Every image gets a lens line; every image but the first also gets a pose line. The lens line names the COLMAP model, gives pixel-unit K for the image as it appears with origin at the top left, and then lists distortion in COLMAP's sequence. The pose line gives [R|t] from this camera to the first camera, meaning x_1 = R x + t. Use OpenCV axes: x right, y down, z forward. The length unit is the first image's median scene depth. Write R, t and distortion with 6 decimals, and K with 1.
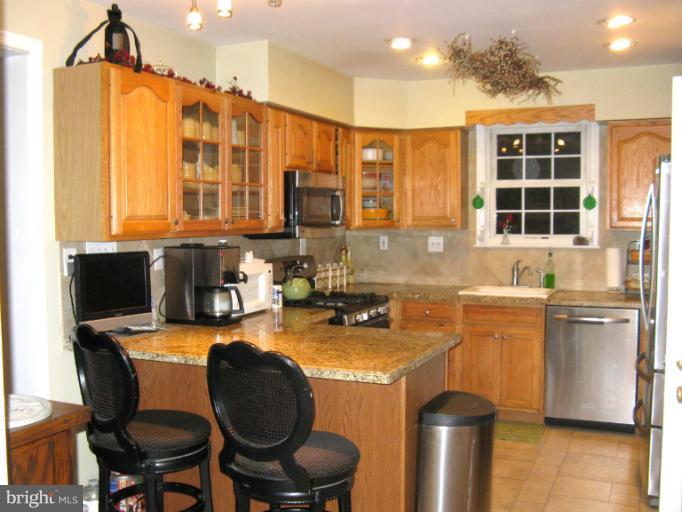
lens RADIAL K [[704.1, 0, 341.0], [0, 704.1, 256.0], [0, 0, 1]] dist [-0.094707, 0.009033]
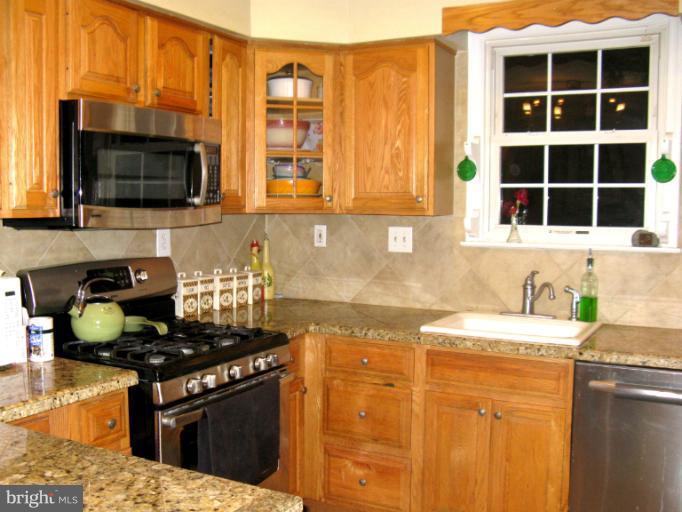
lens RADIAL K [[704.1, 0, 341.0], [0, 704.1, 256.0], [0, 0, 1]] dist [-0.094707, 0.009033]
pose [[0.996385, 0.017149, -0.083209, 0.142367], [-0.015467, 0.999664, 0.020818, -0.015329], [0.083538, -0.019456, 0.996315, 0.413360]]
